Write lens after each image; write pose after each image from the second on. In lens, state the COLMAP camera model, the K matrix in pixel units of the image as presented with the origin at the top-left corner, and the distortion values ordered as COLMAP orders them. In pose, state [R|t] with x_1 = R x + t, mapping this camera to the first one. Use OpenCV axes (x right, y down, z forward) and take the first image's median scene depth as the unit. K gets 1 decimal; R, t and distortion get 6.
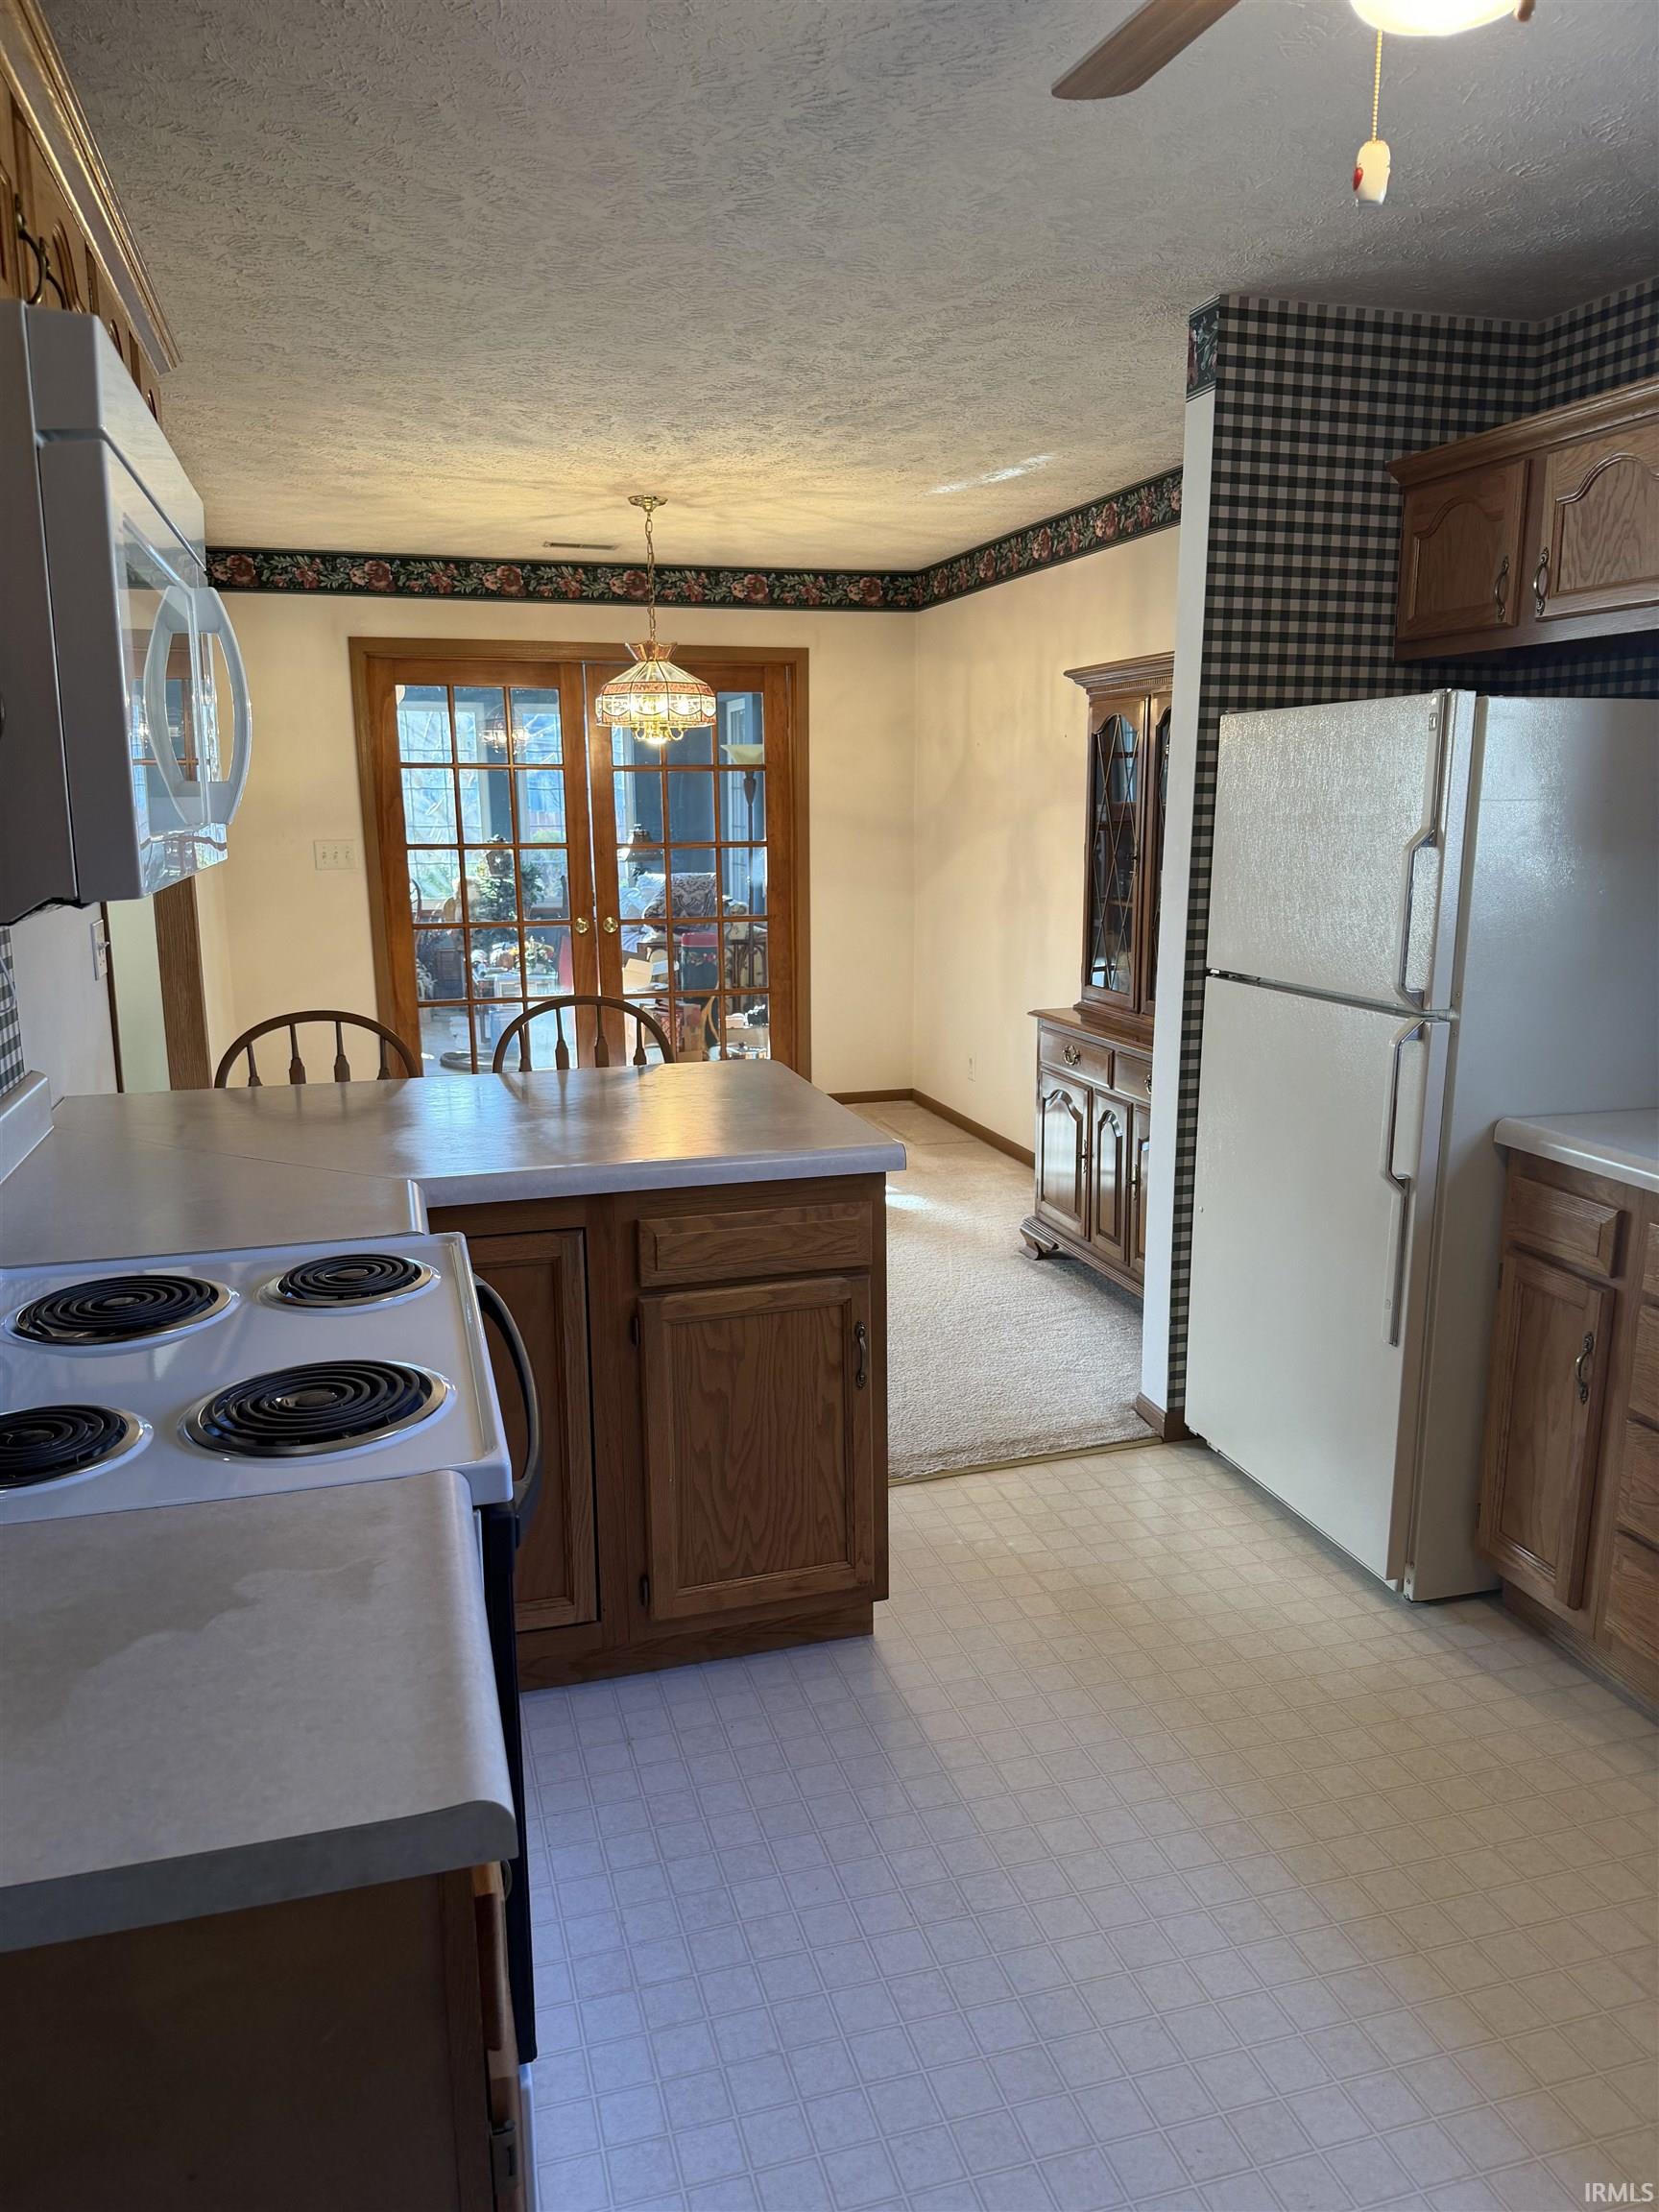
lens RADIAL K [[1549.5, 0, 829.5], [0, 1549.5, 1106.0], [0, 0, 1]] dist [0.070789, -0.098946]
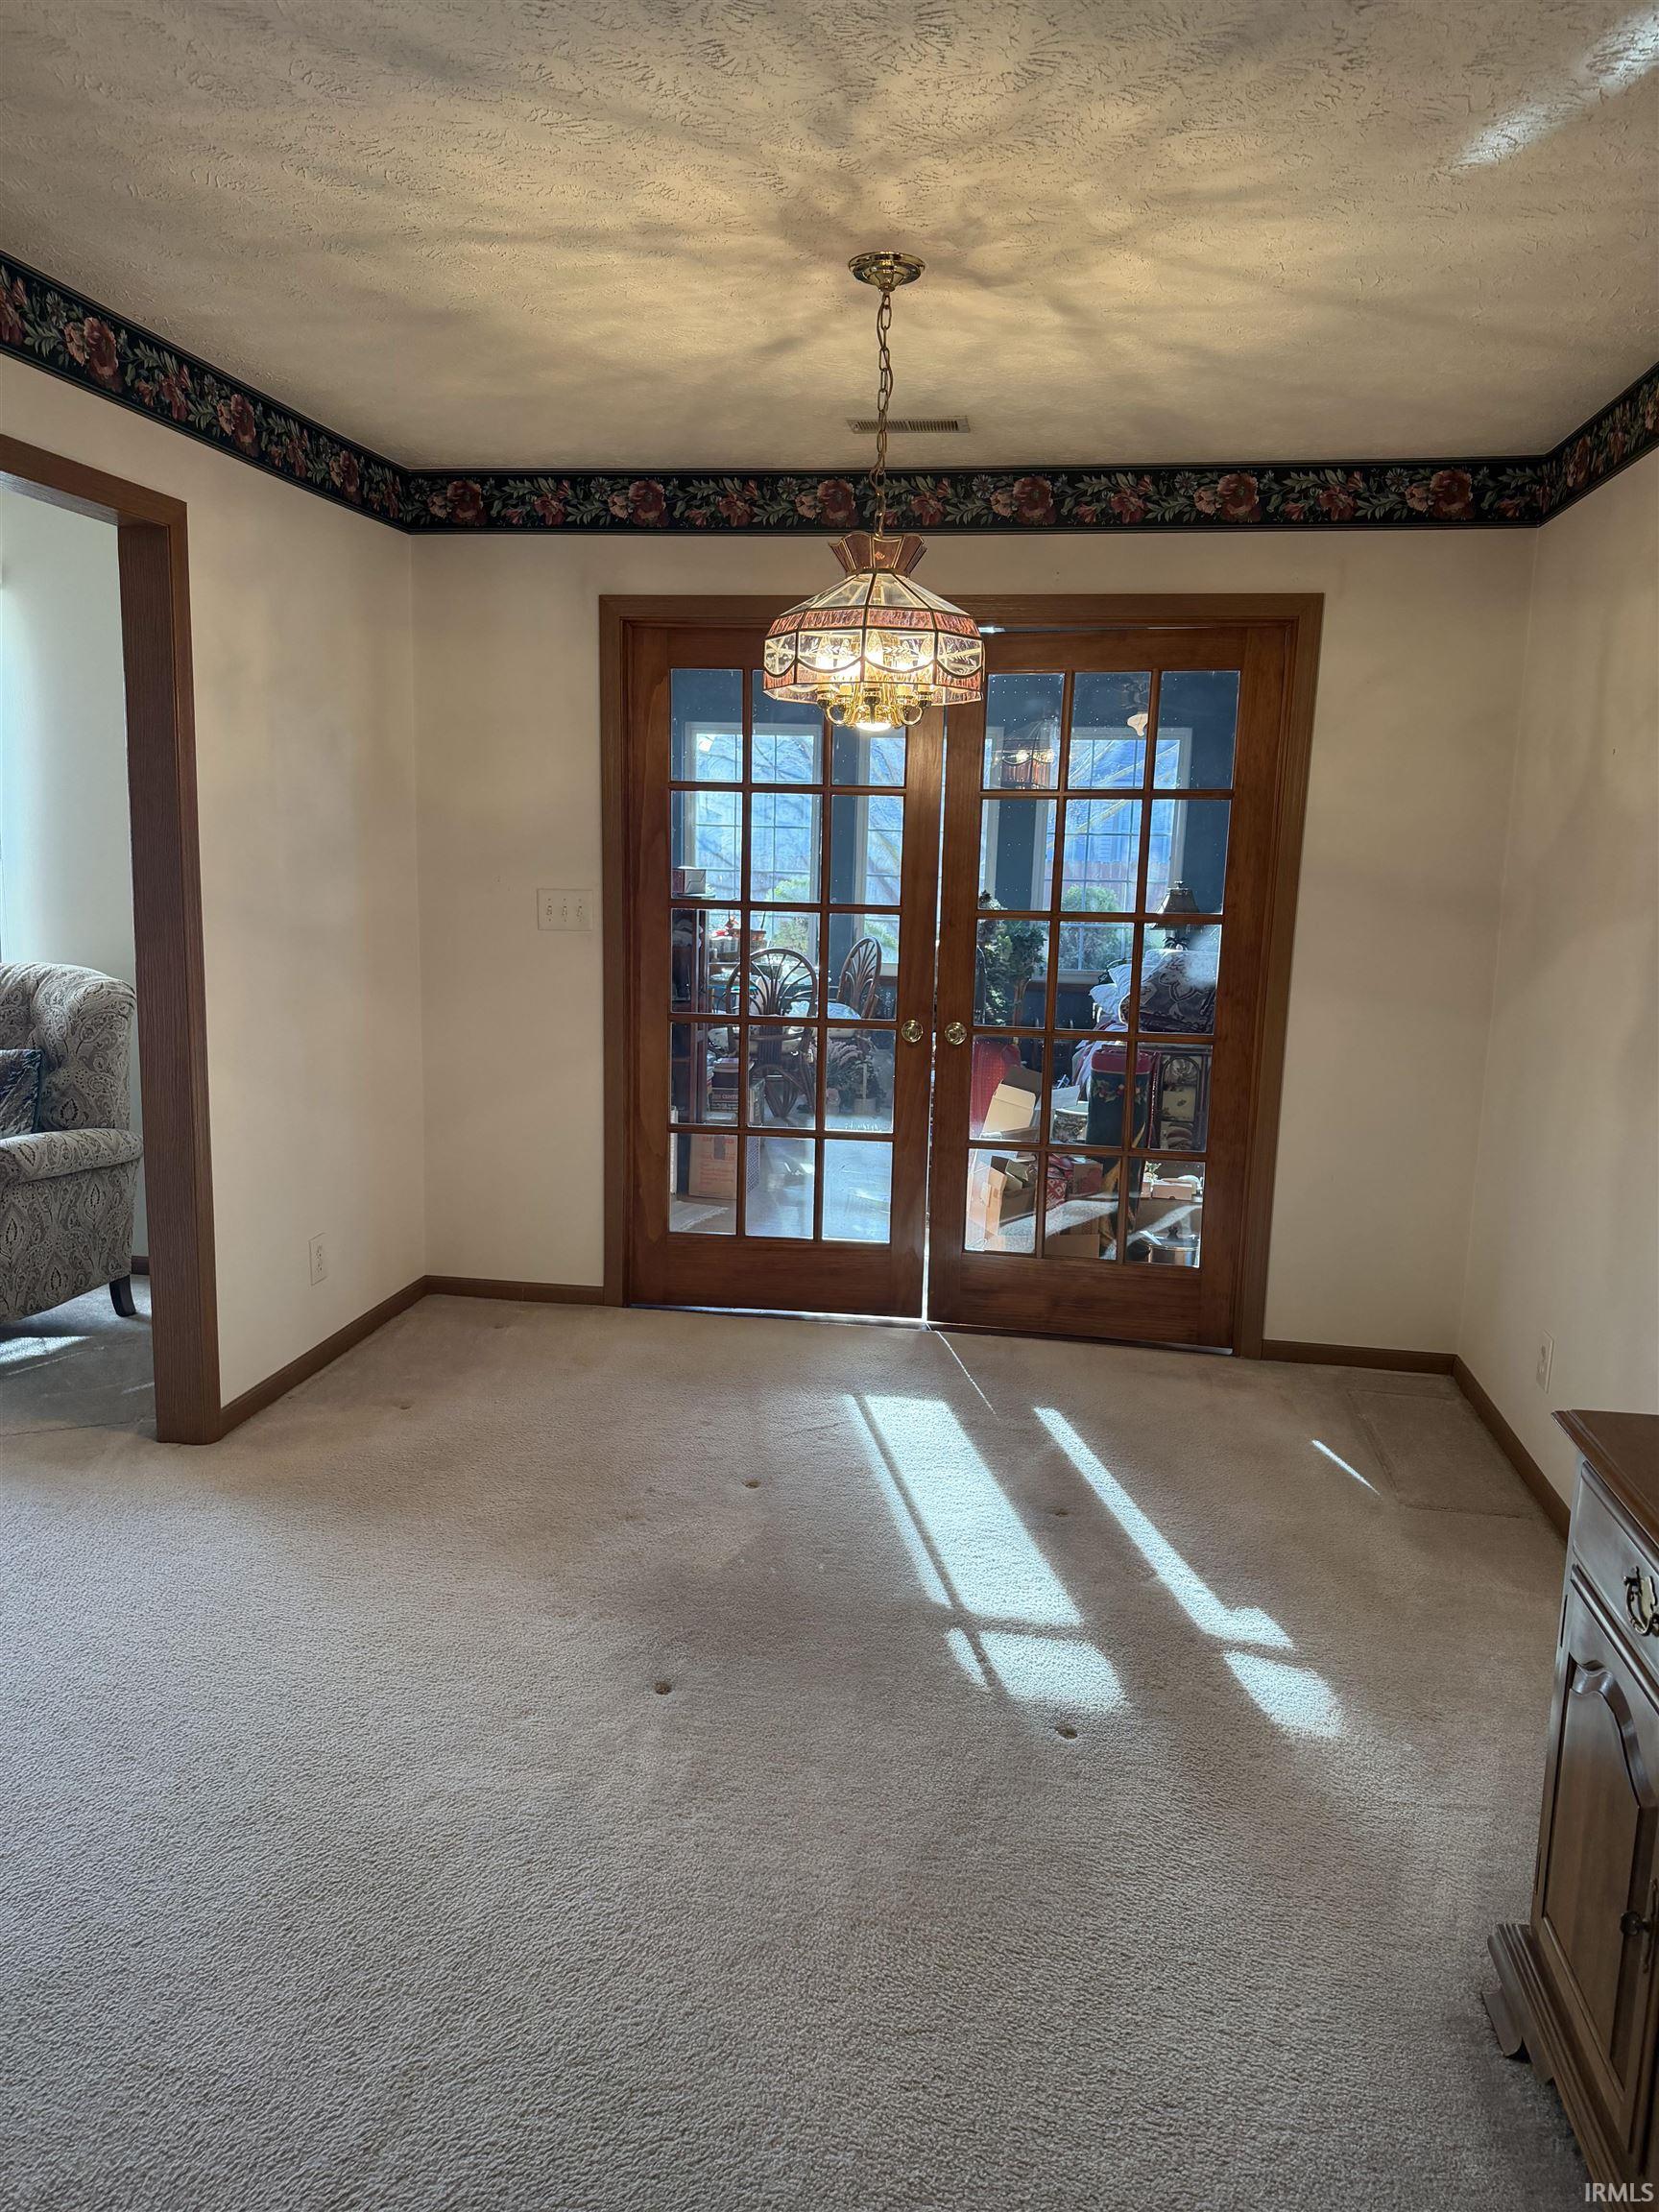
lens RADIAL K [[1549.5, 0, 829.5], [0, 1549.5, 1106.0], [0, 0, 1]] dist [0.070789, -0.098946]
pose [[0.903913, 0.099555, -0.415968, 0.084519], [-0.113497, 0.993499, -0.008856, -0.078547], [0.412382, 0.055216, 0.909336, 0.406872]]
